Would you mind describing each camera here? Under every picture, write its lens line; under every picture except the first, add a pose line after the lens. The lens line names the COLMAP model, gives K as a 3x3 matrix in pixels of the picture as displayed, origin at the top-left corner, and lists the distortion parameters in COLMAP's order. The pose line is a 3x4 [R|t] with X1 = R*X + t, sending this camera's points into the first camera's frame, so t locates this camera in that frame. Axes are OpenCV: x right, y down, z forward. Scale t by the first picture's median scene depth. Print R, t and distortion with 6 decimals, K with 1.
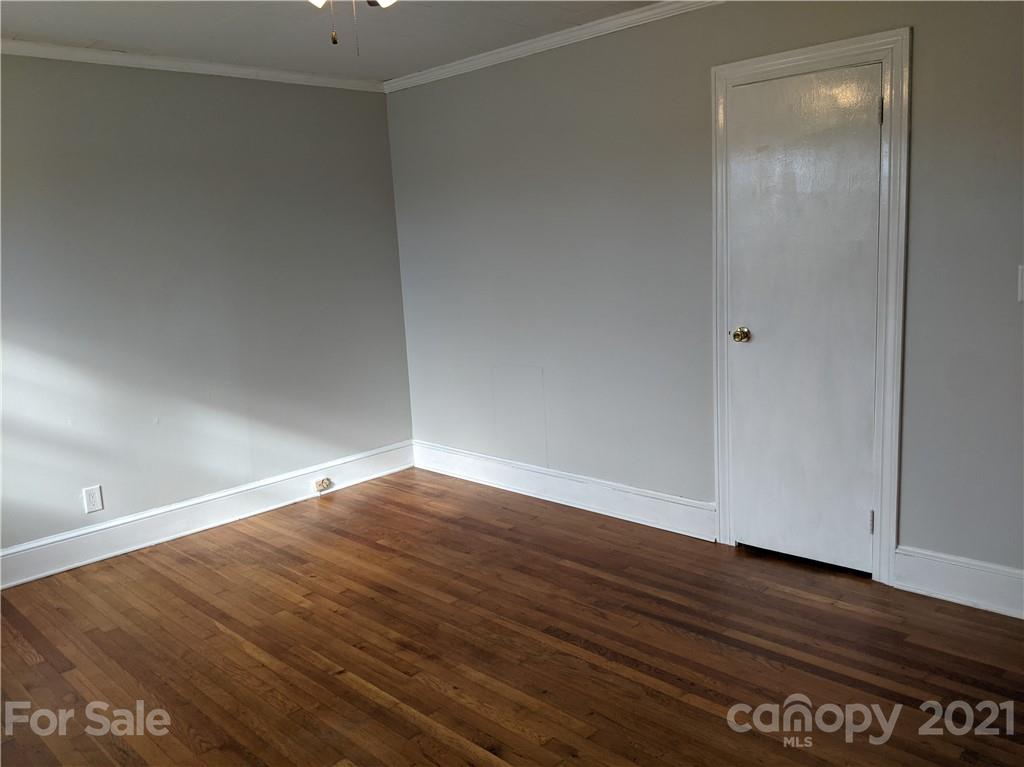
lens RADIAL K [[815.7, 0, 512.0], [0, 815.7, 382.7], [0, 0, 1]] dist [0.030508, -0.062031]
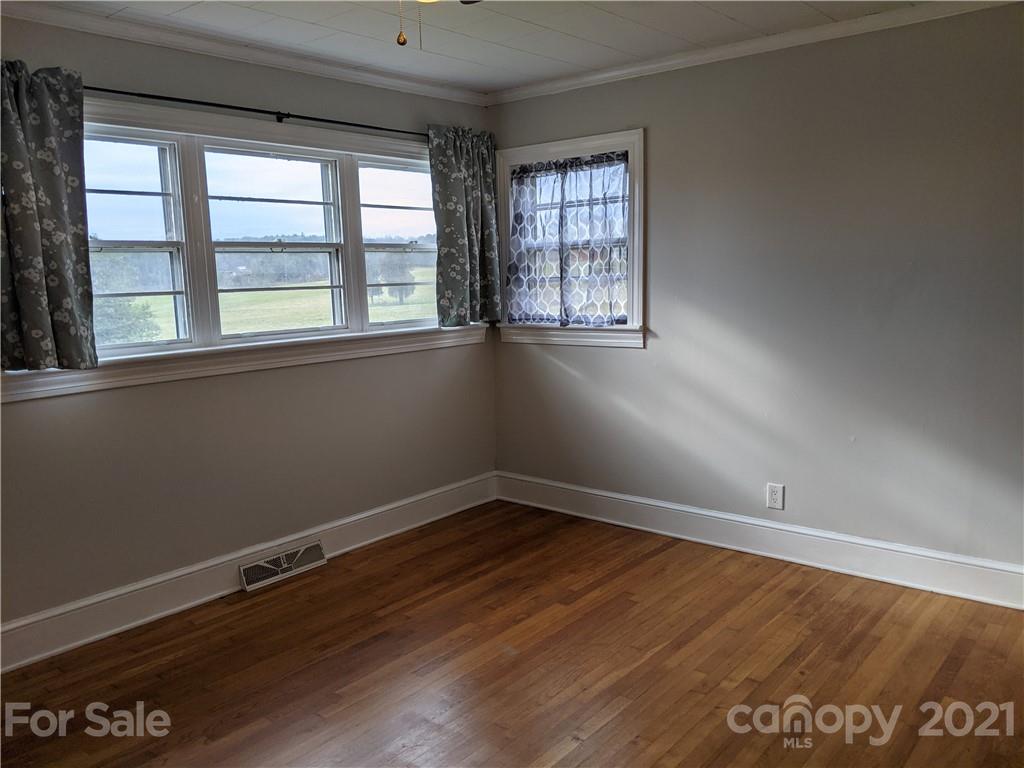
lens RADIAL K [[815.7, 0, 509.8], [0, 815.7, 385.1], [0, 0, 1]] dist [0.030508, -0.062031]
pose [[0.083831, 0.193455, -0.977521, 0.416511], [-0.149292, 0.972341, 0.179627, -0.122761], [0.985233, 0.130878, 0.110394, 0.551191]]
